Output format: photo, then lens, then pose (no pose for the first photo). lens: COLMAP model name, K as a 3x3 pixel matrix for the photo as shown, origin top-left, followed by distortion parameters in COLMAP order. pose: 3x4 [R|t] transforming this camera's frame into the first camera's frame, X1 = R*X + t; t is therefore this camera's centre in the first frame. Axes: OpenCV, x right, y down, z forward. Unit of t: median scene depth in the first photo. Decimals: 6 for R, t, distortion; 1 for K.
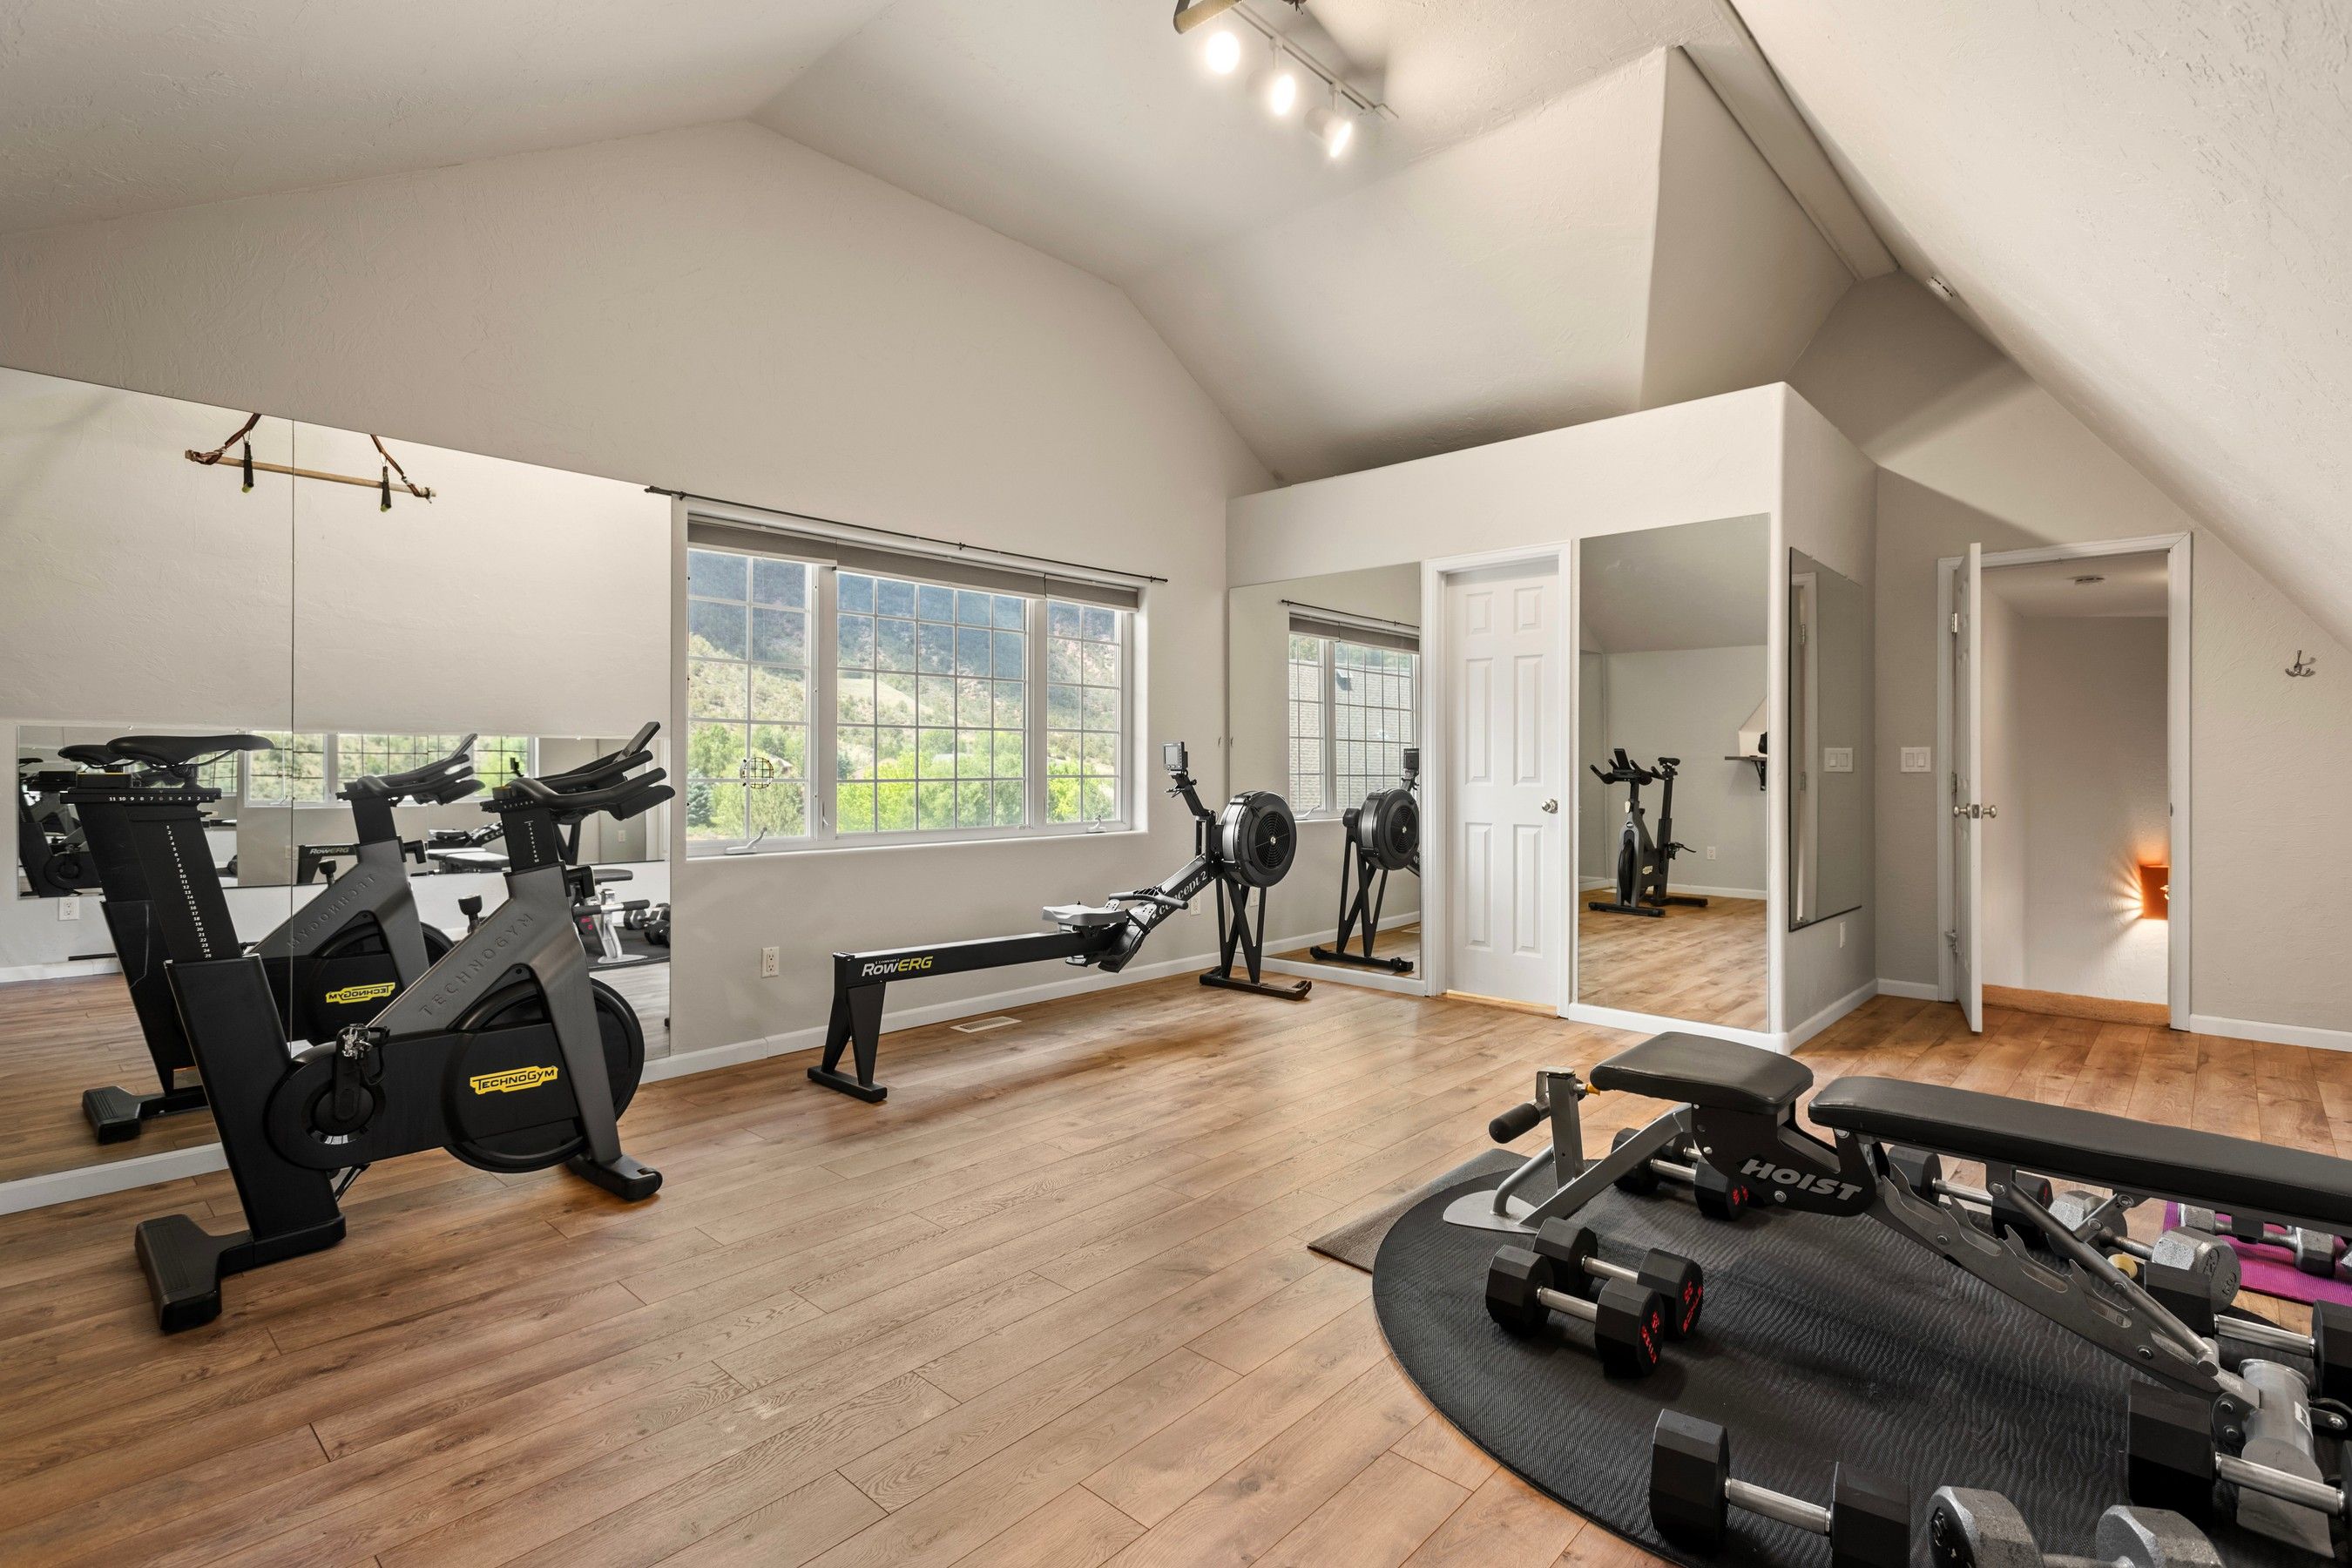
lens RADIAL K [[1097.7, 0, 1176.0], [0, 1097.7, 784.0], [0, 0, 1]] dist [0.020777, -0.009141]
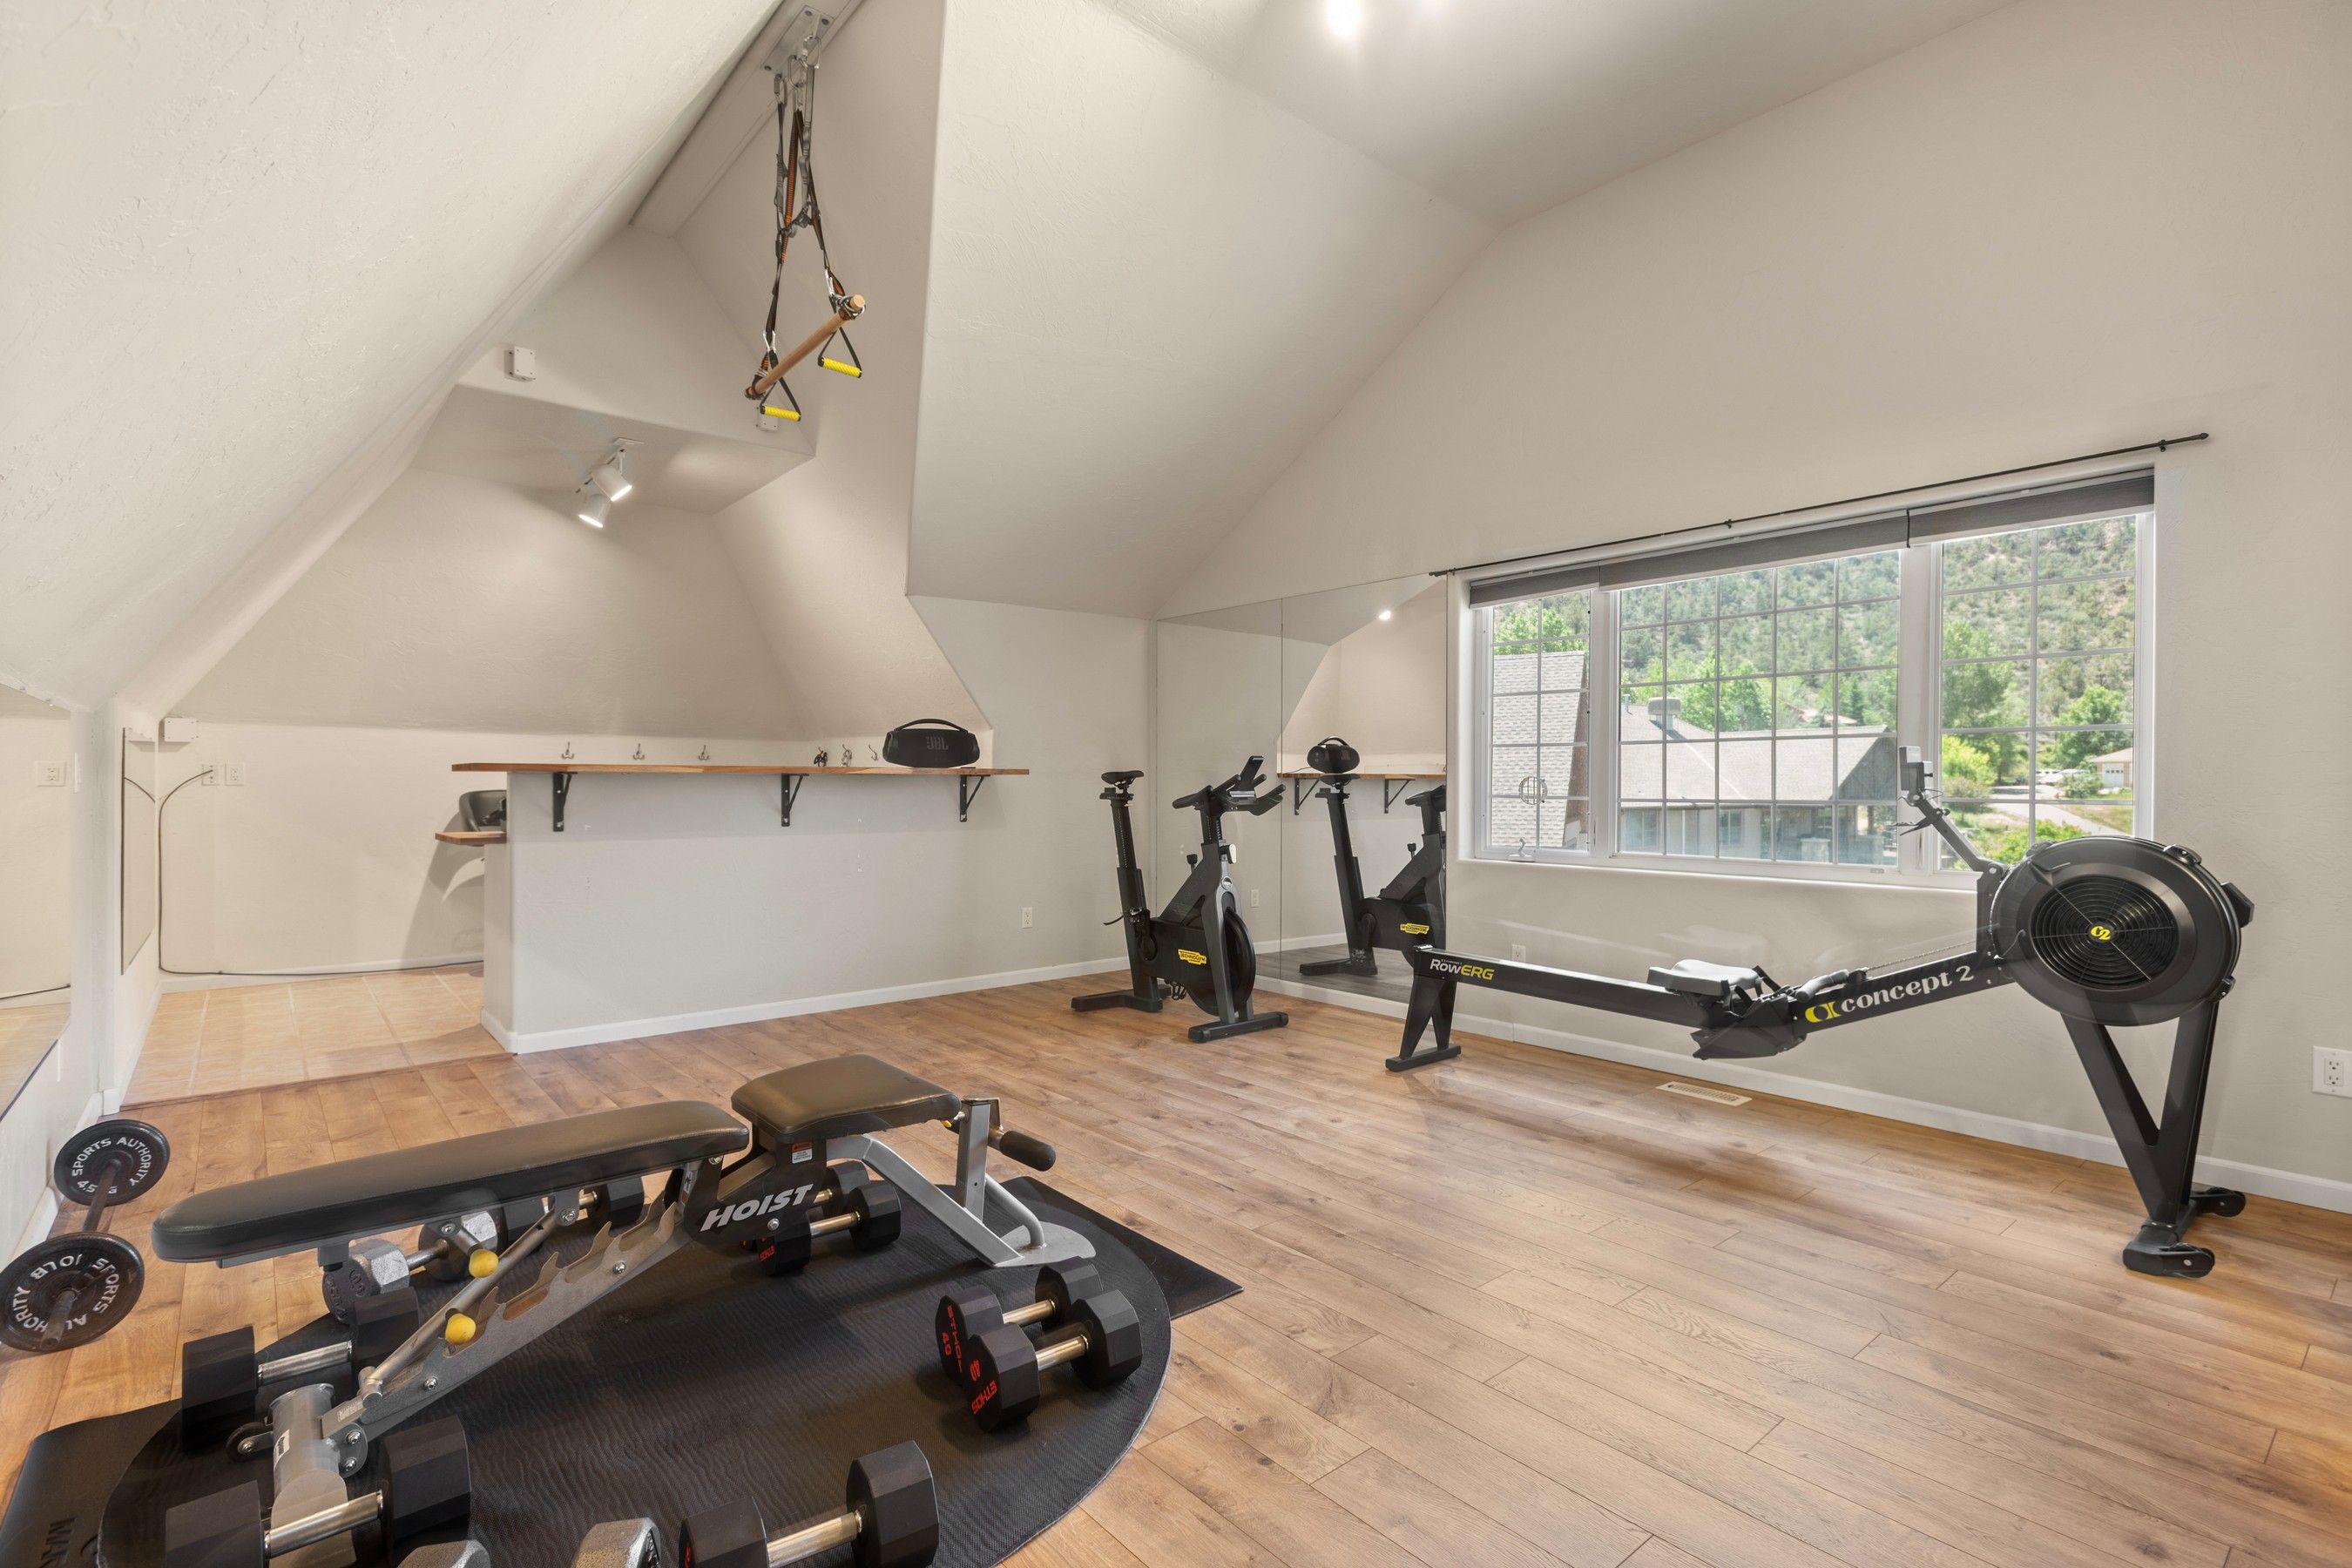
lens RADIAL K [[1097.7, 0, 1176.0], [0, 1097.7, 784.0], [0, 0, 1]] dist [0.020777, -0.009141]
pose [[-0.113660, 0.004095, -0.993511, 0.860401], [-0.013846, 0.999888, 0.005705, -0.019682], [0.993423, 0.014405, -0.113591, 0.840998]]
